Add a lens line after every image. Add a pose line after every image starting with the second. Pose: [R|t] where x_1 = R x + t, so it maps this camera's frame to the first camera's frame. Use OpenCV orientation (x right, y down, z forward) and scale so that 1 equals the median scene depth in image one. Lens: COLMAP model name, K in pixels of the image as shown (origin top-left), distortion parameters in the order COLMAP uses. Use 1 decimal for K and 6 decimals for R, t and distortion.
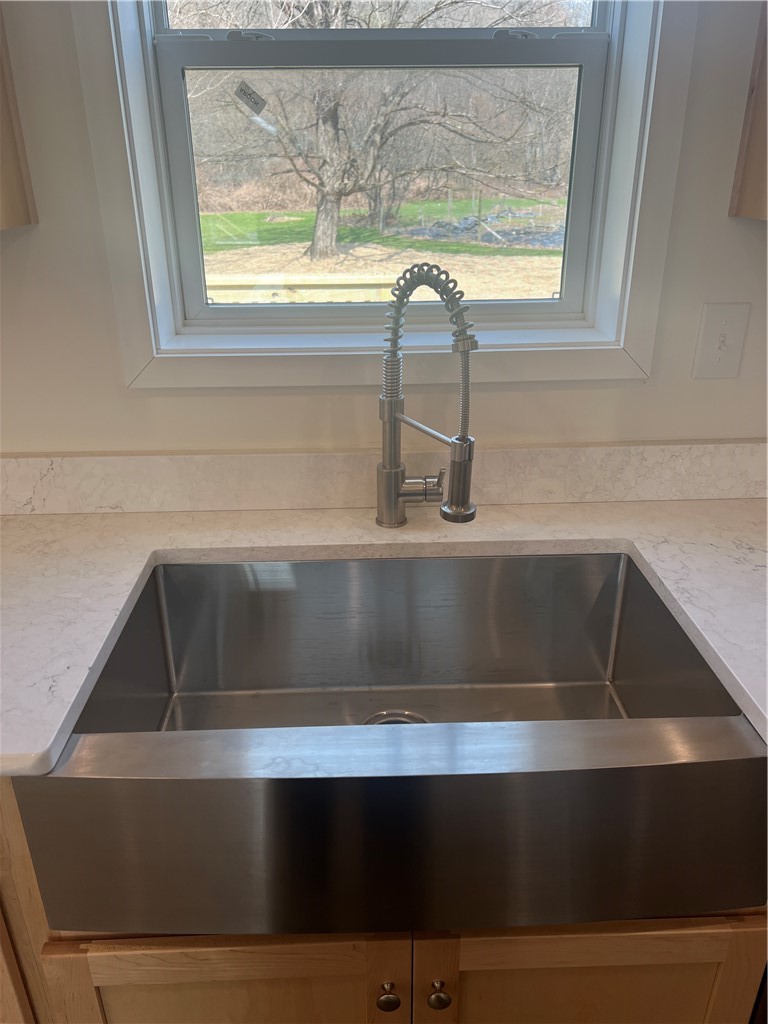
lens RADIAL K [[770.7, 0, 379.4], [0, 770.7, 514.5], [0, 0, 1]] dist [0.048933, -0.045074]
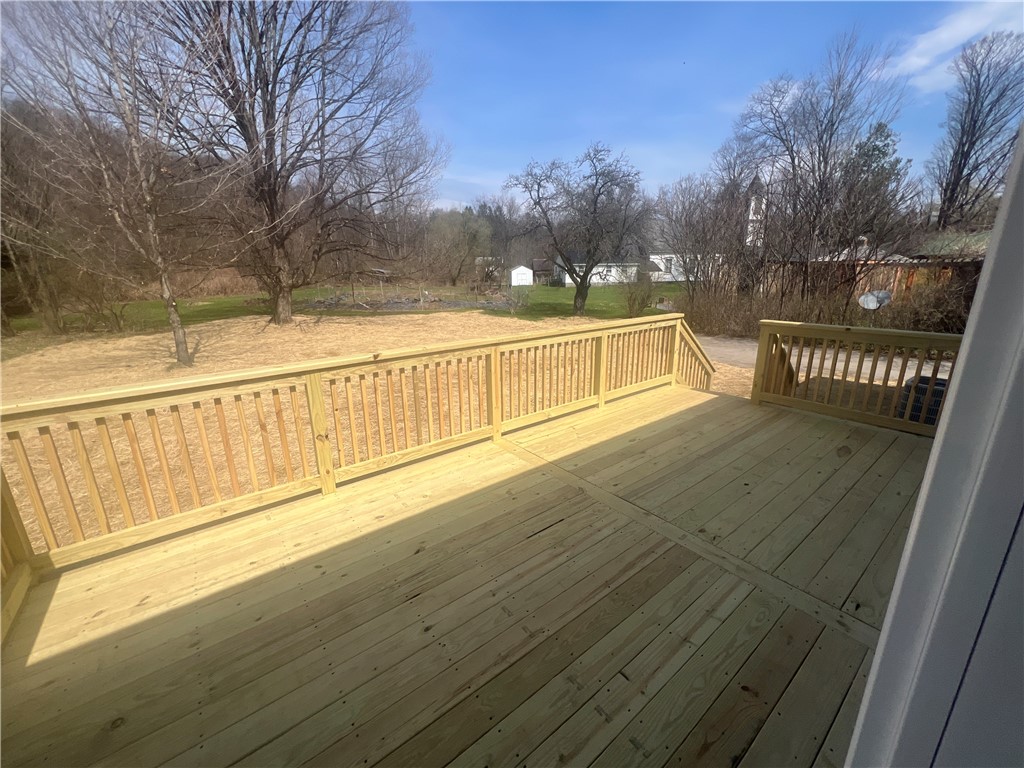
lens RADIAL K [[410.6, 0, 511.0], [0, 410.6, 381.9], [0, 0, 1]] dist [-0.007323, 0.000101]
pose [[0.812085, -0.156261, 0.562228, -0.192033], [0.242298, 0.966792, -0.081275, -0.022989], [-0.530857, 0.202229, 0.822979, 0.050604]]
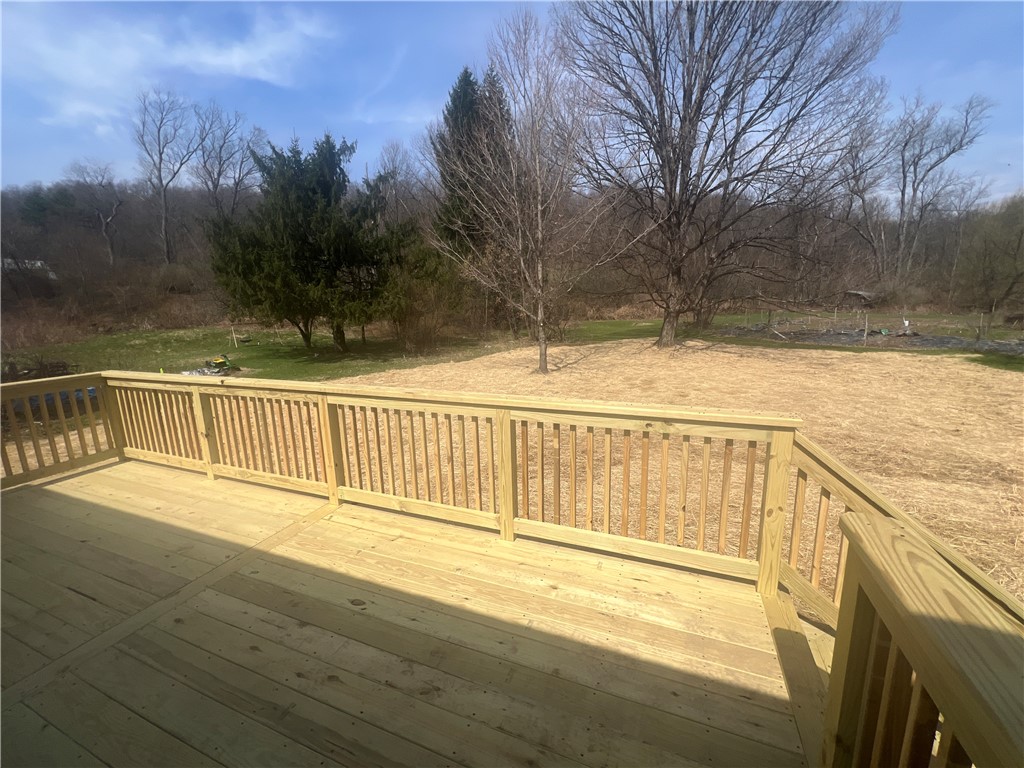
lens RADIAL K [[410.6, 0, 512.2], [0, 410.6, 379.7], [0, 0, 1]] dist [-0.007323, 0.000101]
pose [[0.914235, 0.058320, -0.400966, -0.015239], [-0.146650, 0.970124, -0.193271, -0.037012], [0.377715, 0.235497, 0.895473, 0.079172]]
